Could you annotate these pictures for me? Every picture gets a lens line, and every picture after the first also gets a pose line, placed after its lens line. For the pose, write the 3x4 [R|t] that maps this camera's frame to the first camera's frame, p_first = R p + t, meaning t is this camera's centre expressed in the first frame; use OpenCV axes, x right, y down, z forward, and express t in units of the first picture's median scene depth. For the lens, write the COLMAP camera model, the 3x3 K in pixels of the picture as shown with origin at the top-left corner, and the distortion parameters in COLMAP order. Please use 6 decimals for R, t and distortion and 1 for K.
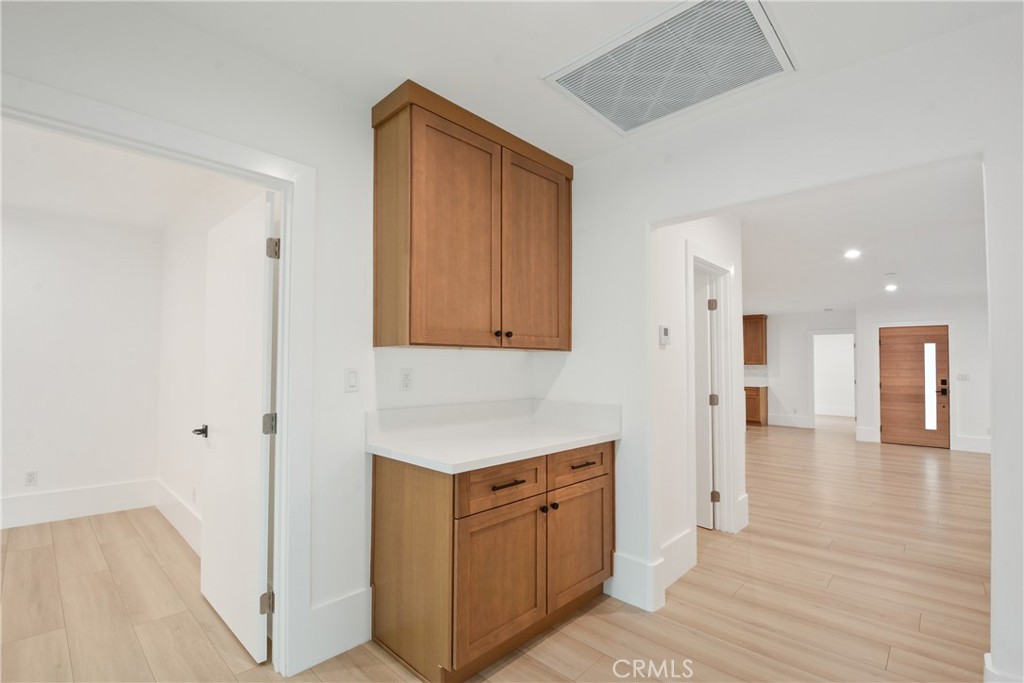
lens RADIAL K [[454.2, 0, 522.7], [0, 454.2, 354.2], [0, 0, 1]] dist [0.003030, -0.015469]
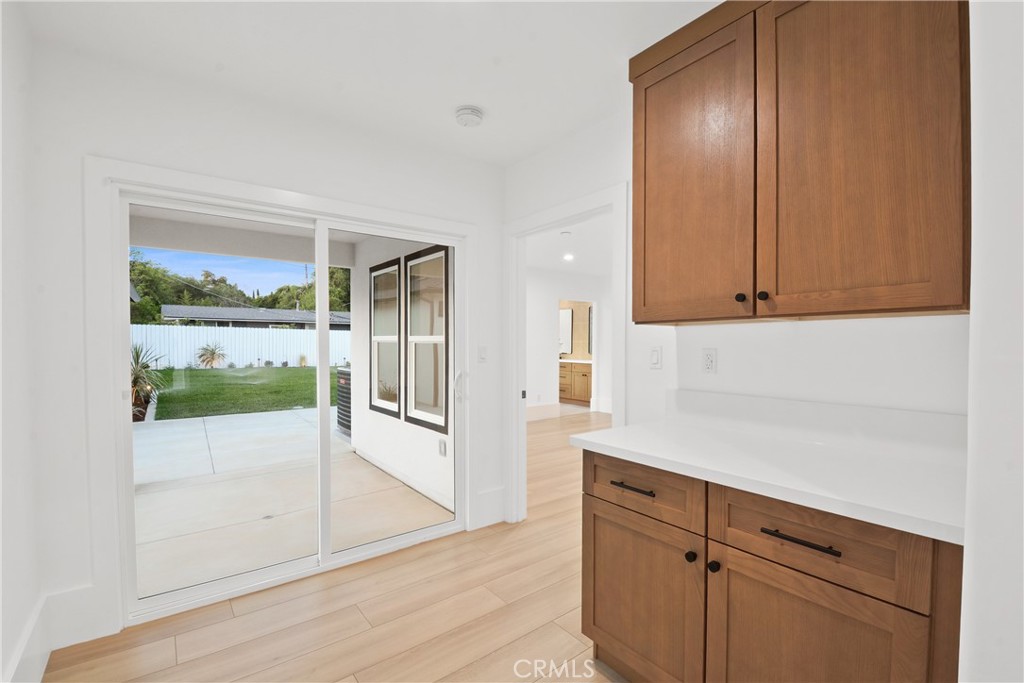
lens RADIAL K [[454.2, 0, 522.7], [0, 454.2, 354.2], [0, 0, 1]] dist [0.003030, -0.015469]
pose [[-0.160261, 0.019193, -0.986888, 0.719186], [0.025070, 0.999568, 0.015369, 0.022451], [0.986756, -0.022278, -0.160673, 0.831716]]
